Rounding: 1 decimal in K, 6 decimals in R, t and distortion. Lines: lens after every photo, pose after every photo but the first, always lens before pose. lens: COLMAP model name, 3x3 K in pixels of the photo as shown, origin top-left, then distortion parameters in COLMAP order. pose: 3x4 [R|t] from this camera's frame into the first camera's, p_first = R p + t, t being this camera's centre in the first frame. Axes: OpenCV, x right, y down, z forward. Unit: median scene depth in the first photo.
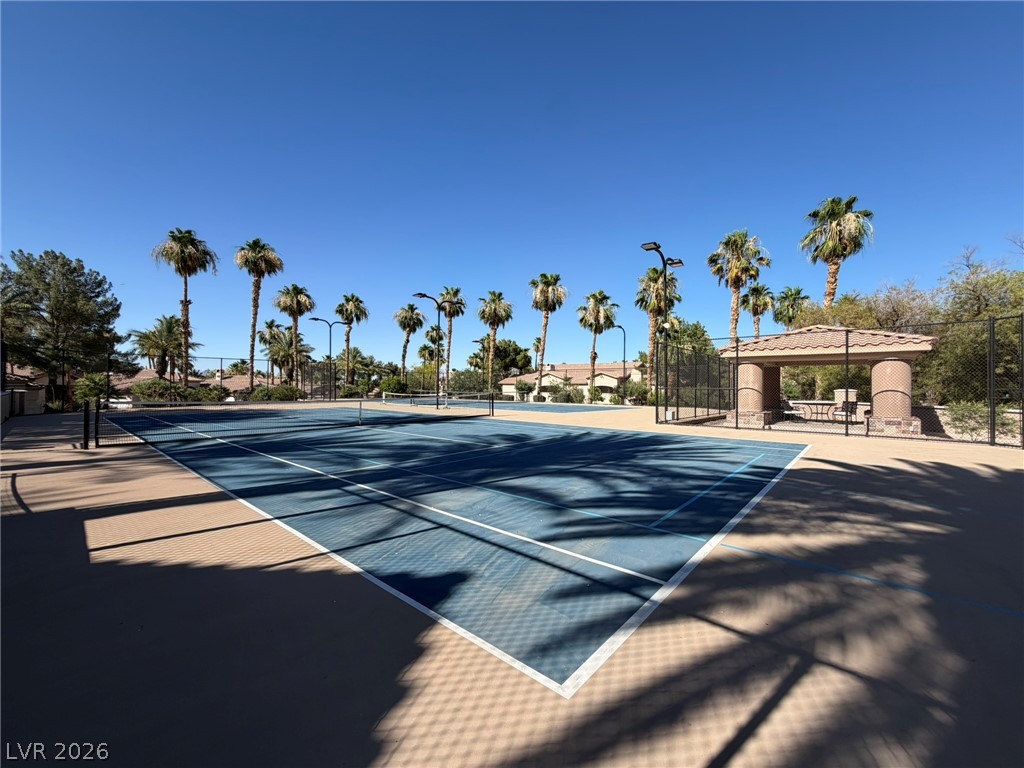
lens RADIAL K [[407.0, 0, 510.4], [0, 407.0, 380.7], [0, 0, 1]] dist [0.001862, -0.000116]
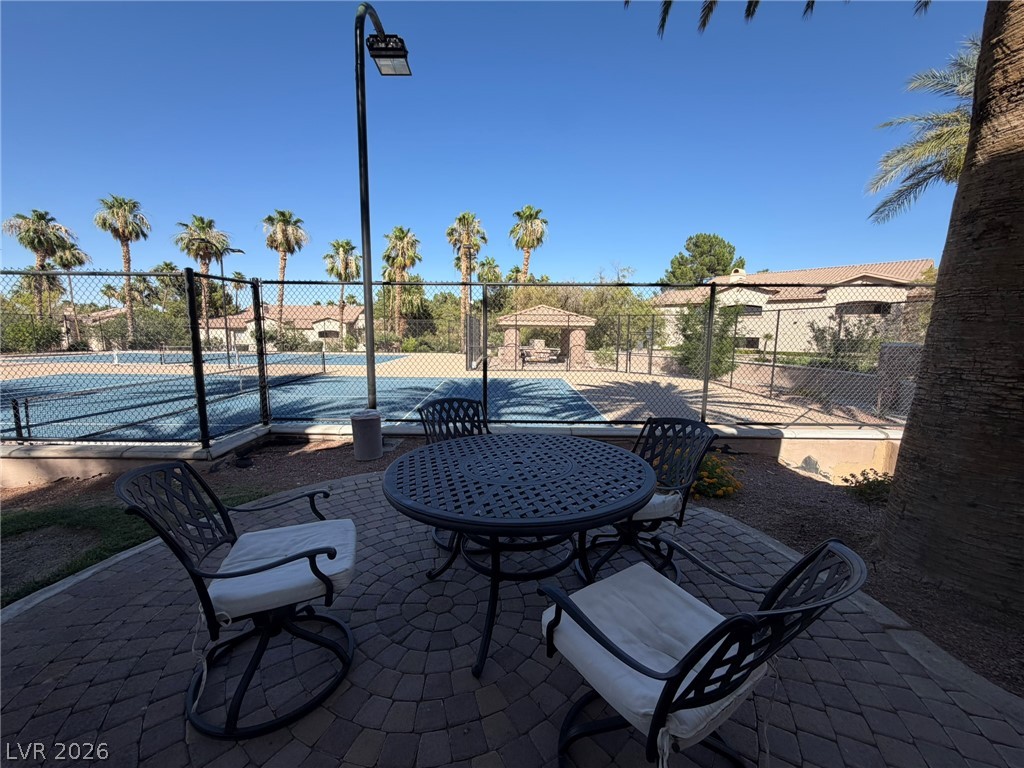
lens RADIAL K [[407.0, 0, 513.7], [0, 407.0, 384.5], [0, 0, 1]] dist [0.001862, -0.000116]
pose [[0.740612, -0.093402, 0.665409, -0.178366], [-0.014370, 0.987863, 0.154659, -0.026425], [-0.671779, -0.124105, 0.730282, -0.068248]]
